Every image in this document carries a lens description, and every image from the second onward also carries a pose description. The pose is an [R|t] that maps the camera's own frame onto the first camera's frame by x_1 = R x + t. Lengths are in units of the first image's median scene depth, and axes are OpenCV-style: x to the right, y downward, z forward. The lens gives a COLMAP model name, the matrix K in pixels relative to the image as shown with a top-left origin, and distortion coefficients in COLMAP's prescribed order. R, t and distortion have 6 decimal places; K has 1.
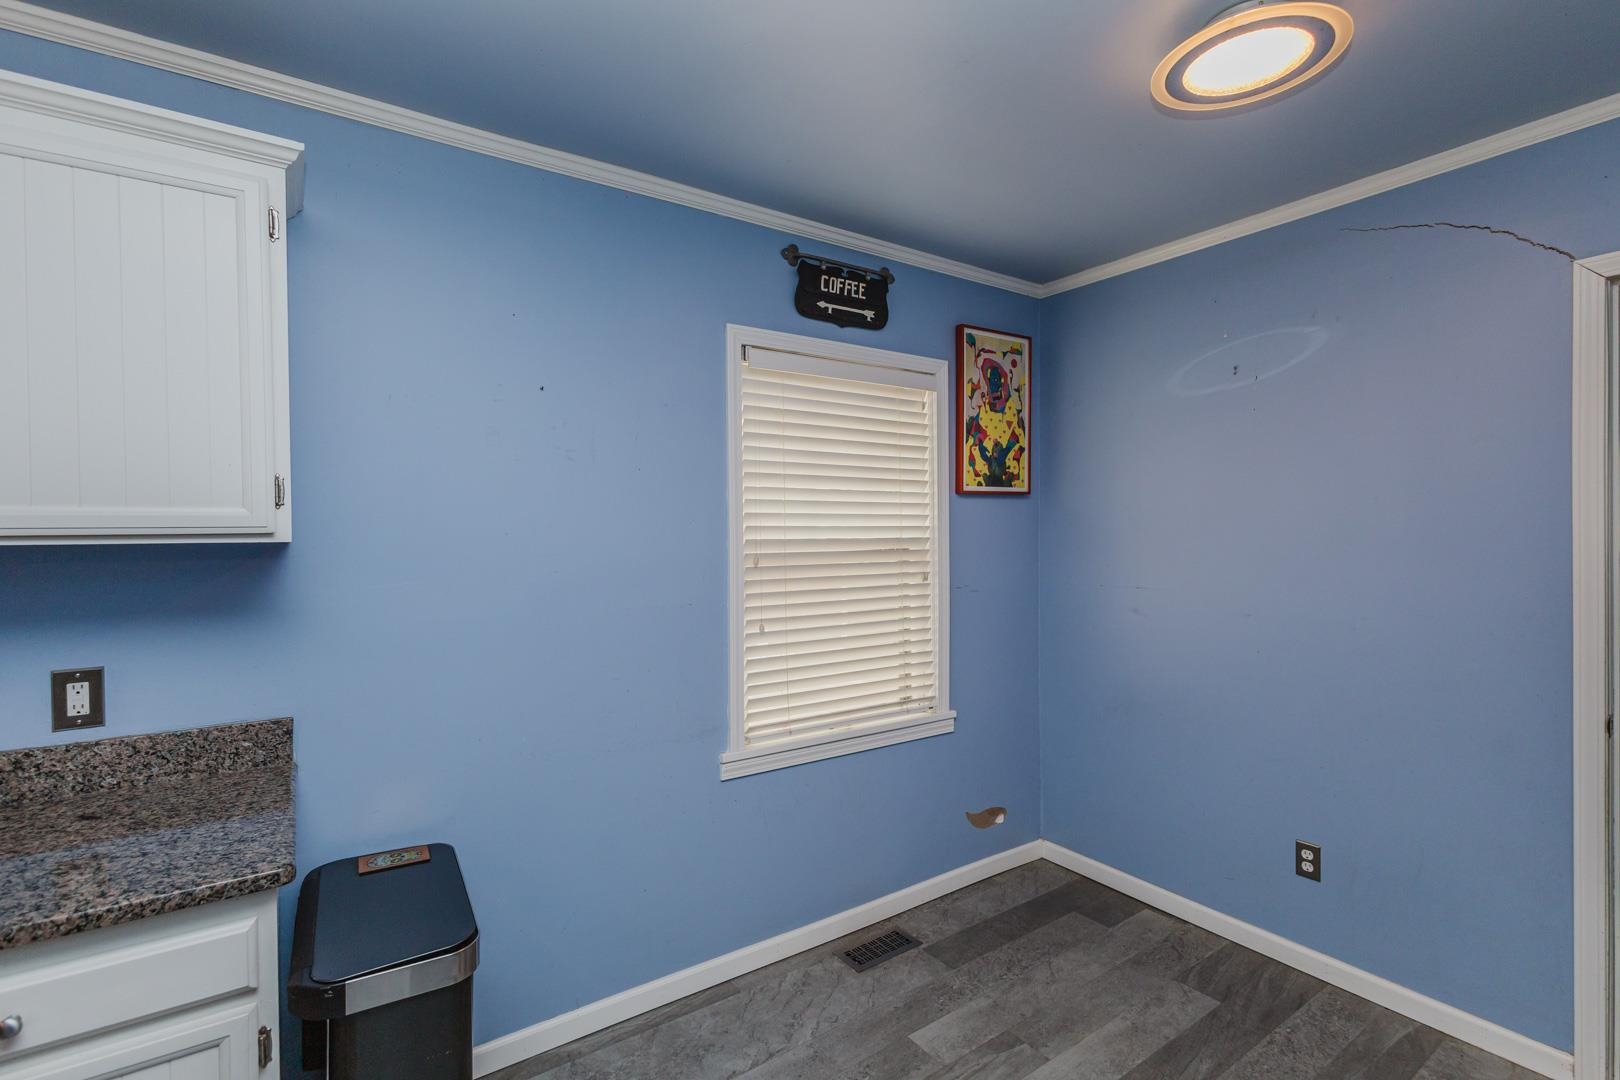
lens RADIAL K [[745.9, 0, 811.1], [0, 745.9, 538.0], [0, 0, 1]] dist [0.008195, -0.004715]
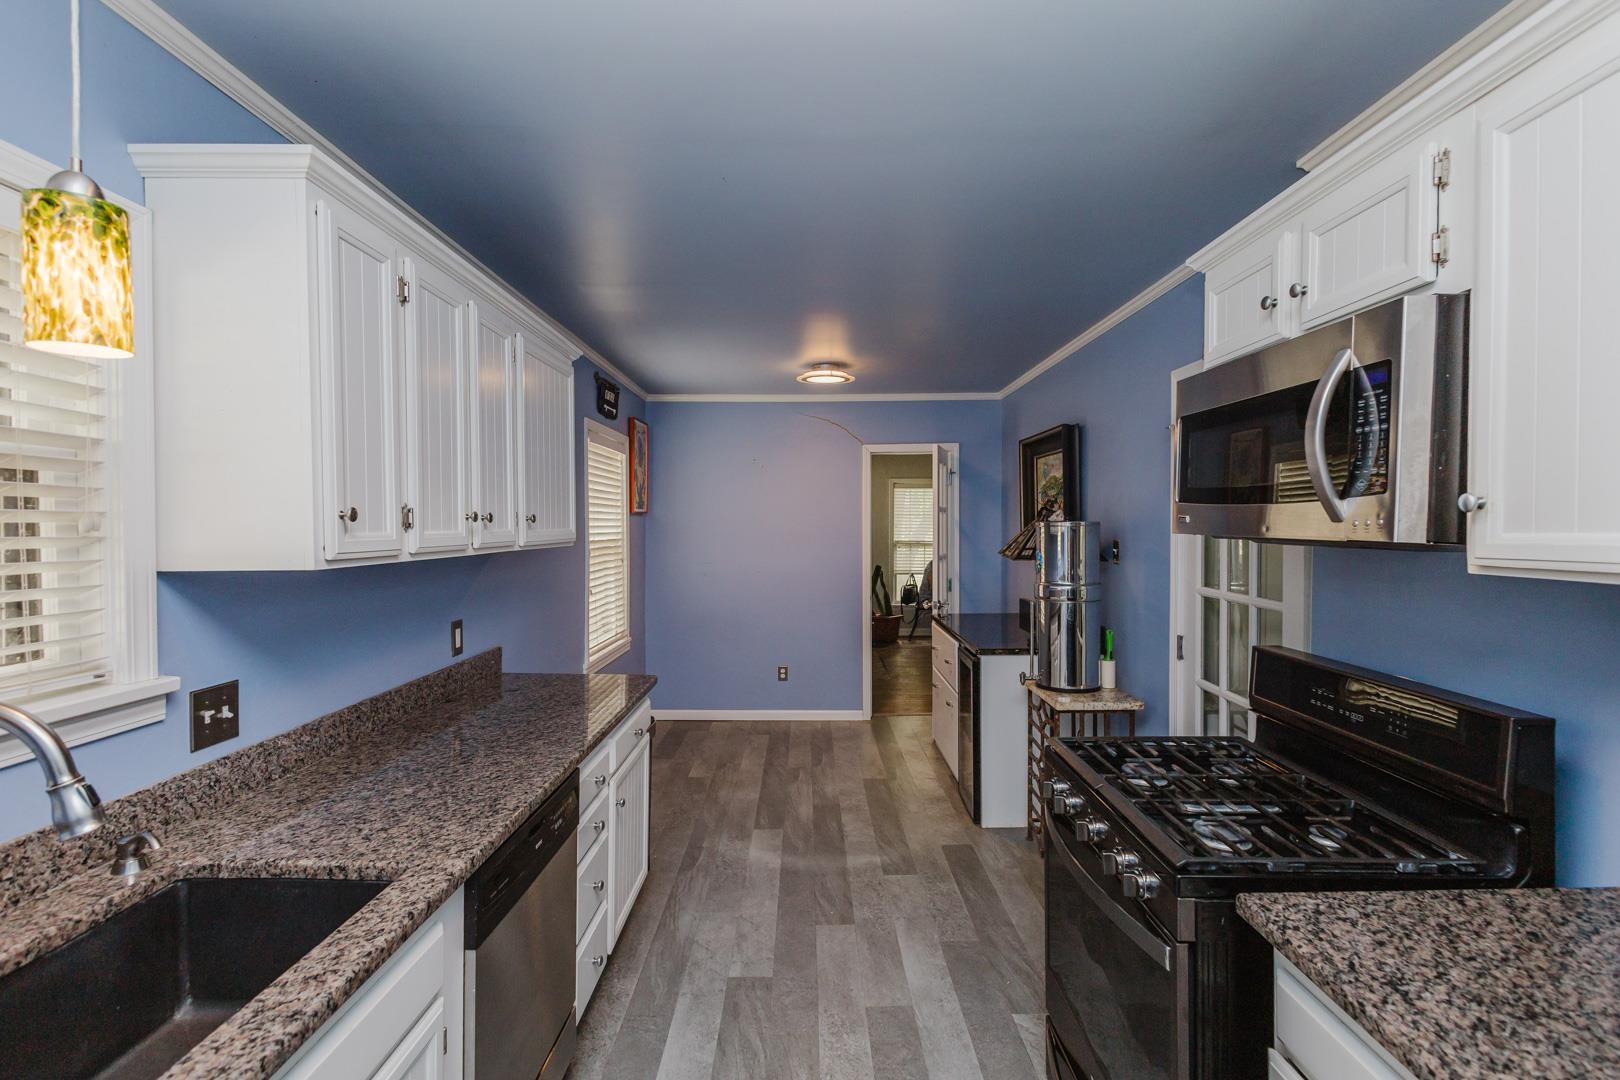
lens RADIAL K [[745.9, 0, 811.1], [0, 745.9, 538.0], [0, 0, 1]] dist [0.008195, -0.004715]
pose [[0.567412, -0.008953, 0.823386, -1.173224], [0.004642, 0.999960, 0.007674, -0.015456], [-0.823421, -0.000532, 0.567430, -0.397380]]
